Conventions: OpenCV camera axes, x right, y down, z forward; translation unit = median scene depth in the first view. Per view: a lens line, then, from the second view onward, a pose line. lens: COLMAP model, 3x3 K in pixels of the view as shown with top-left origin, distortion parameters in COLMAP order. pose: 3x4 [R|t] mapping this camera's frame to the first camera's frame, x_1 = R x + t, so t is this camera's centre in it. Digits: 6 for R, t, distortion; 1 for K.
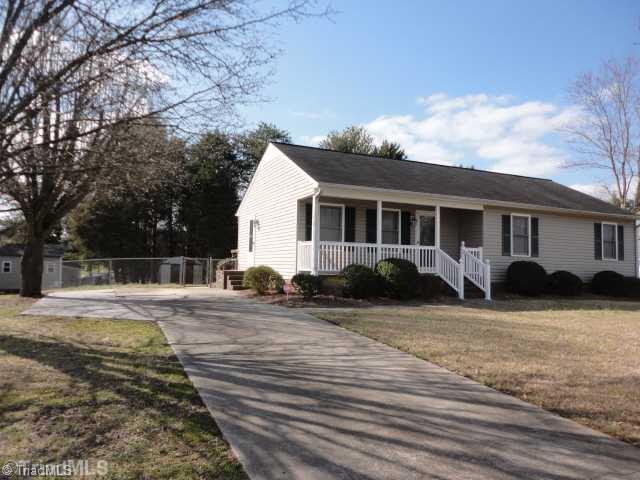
lens RADIAL K [[458.9, 0, 320.6], [0, 458.9, 239.4], [0, 0, 1]] dist [-0.012039, 0.009593]
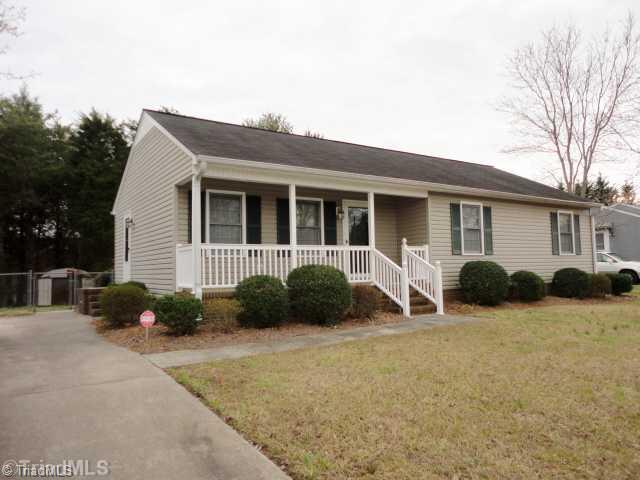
lens RADIAL K [[458.9, 0, 319.8], [0, 458.9, 239.5], [0, 0, 1]] dist [-0.012039, 0.009593]
pose [[0.988213, -0.031056, 0.149900, 0.058229], [0.031768, 0.999492, -0.002355, 0.003987], [-0.149750, 0.007089, 0.988698, 0.272661]]
